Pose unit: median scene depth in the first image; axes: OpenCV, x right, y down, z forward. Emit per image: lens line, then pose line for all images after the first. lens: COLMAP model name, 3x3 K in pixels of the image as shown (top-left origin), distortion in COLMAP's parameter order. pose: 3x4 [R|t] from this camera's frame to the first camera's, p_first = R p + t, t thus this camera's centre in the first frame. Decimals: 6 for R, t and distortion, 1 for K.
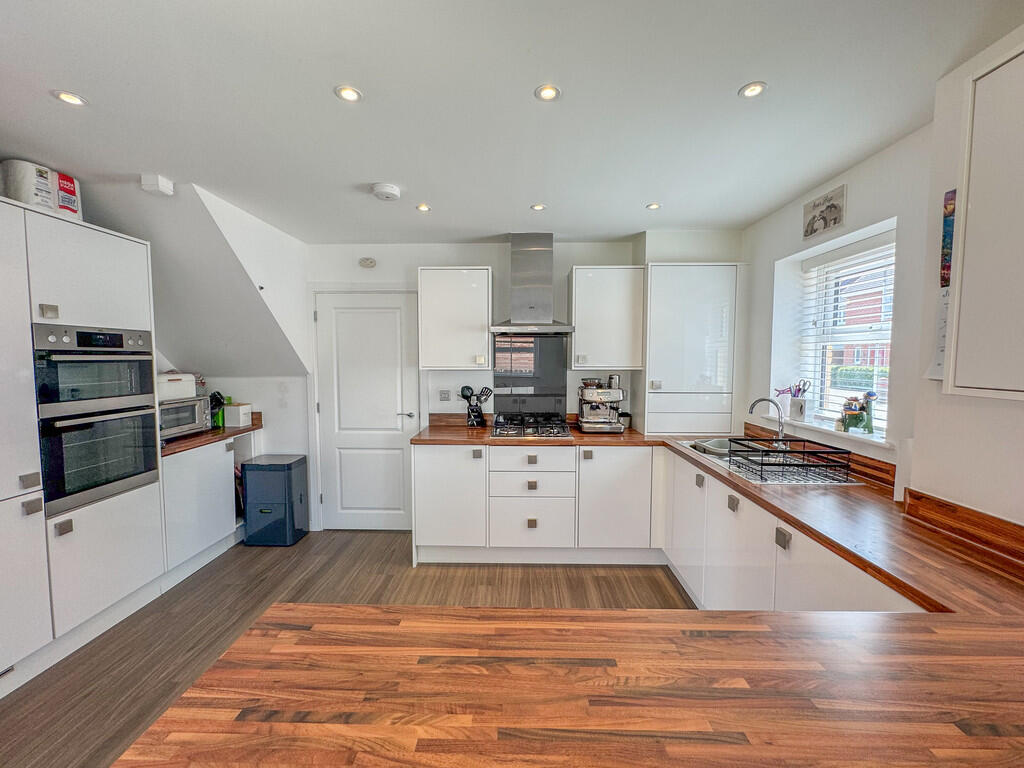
lens RADIAL K [[415.7, 0, 512.0], [0, 415.7, 384.0], [0, 0, 1]] dist [-0.001557, -0.000105]
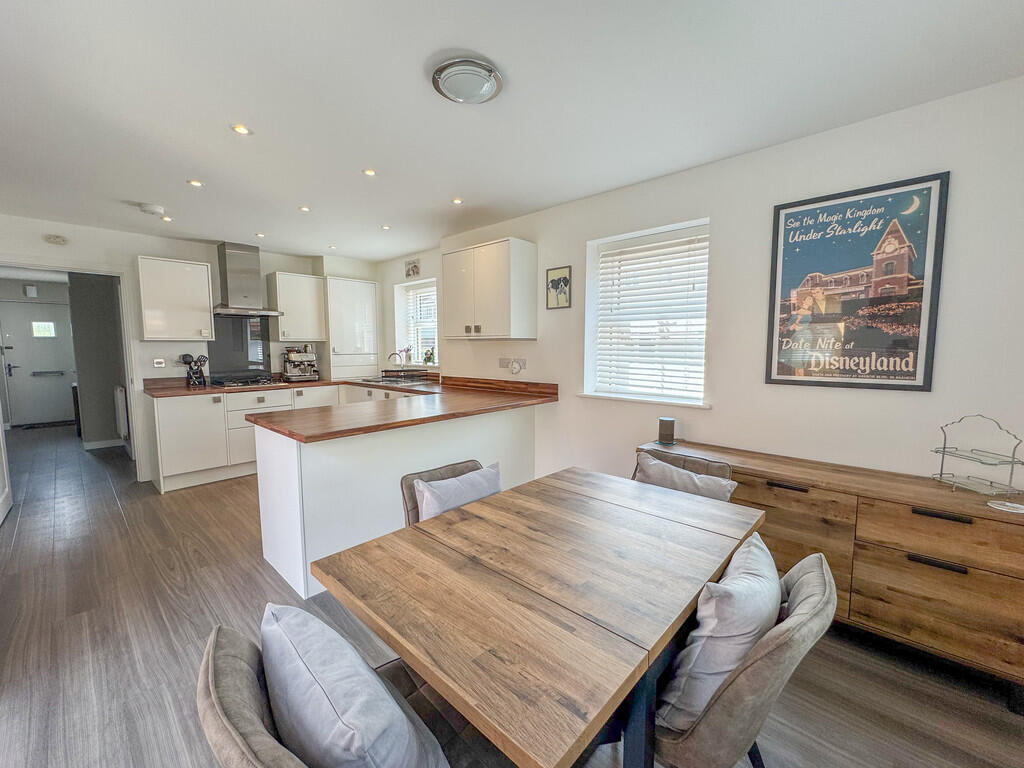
lens RADIAL K [[415.7, 0, 512.0], [0, 415.7, 384.0], [0, 0, 1]] dist [-0.001557, -0.000105]
pose [[0.659967, -0.073455, 0.747695, -0.491352], [0.049246, 0.997298, 0.054509, 0.091615], [-0.749679, 0.000846, 0.661801, -0.703814]]
